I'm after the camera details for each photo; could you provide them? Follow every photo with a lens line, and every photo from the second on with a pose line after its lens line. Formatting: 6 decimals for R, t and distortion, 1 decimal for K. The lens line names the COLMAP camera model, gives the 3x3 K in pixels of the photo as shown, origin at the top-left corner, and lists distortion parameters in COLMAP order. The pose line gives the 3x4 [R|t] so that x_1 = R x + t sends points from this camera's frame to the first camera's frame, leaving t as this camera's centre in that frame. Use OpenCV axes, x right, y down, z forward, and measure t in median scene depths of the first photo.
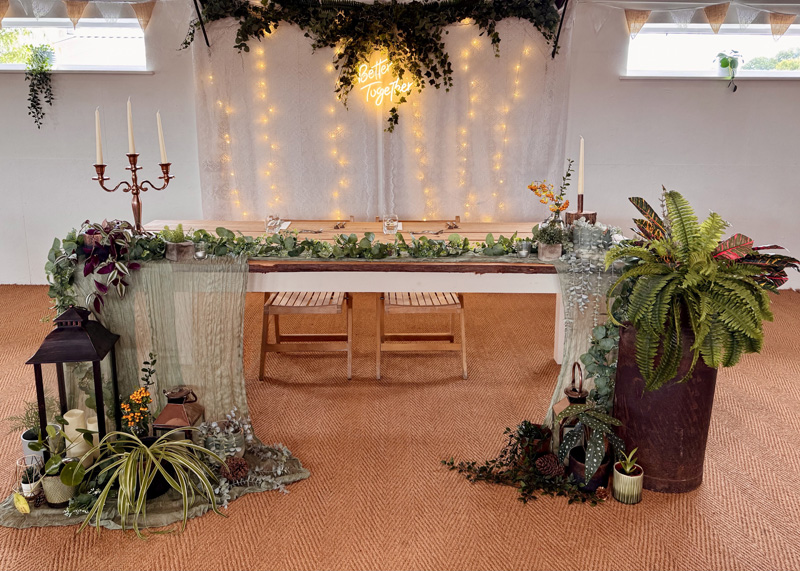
lens RADIAL K [[863.2, 0, 400.0], [0, 863.2, 285.5], [0, 0, 1]] dist [0.102109, -0.014039]
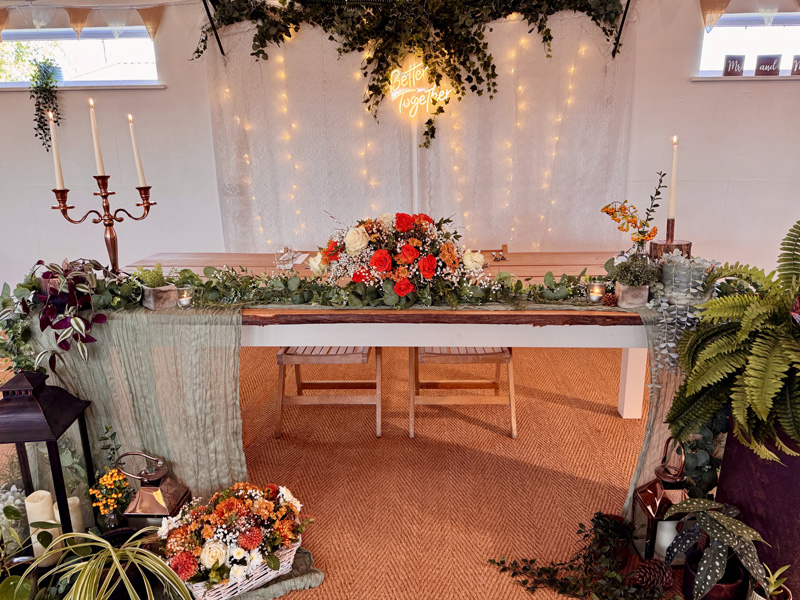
lens RADIAL K [[581.2, 0, 413.8], [0, 581.2, 309.6], [0, 0, 1]] dist [0.036030, 0.000041]
pose [[0.998548, -0.004172, -0.053712, 0.007423], [0.007753, 0.997746, 0.066653, -0.051980], [0.053312, -0.066973, 0.996329, 0.397187]]
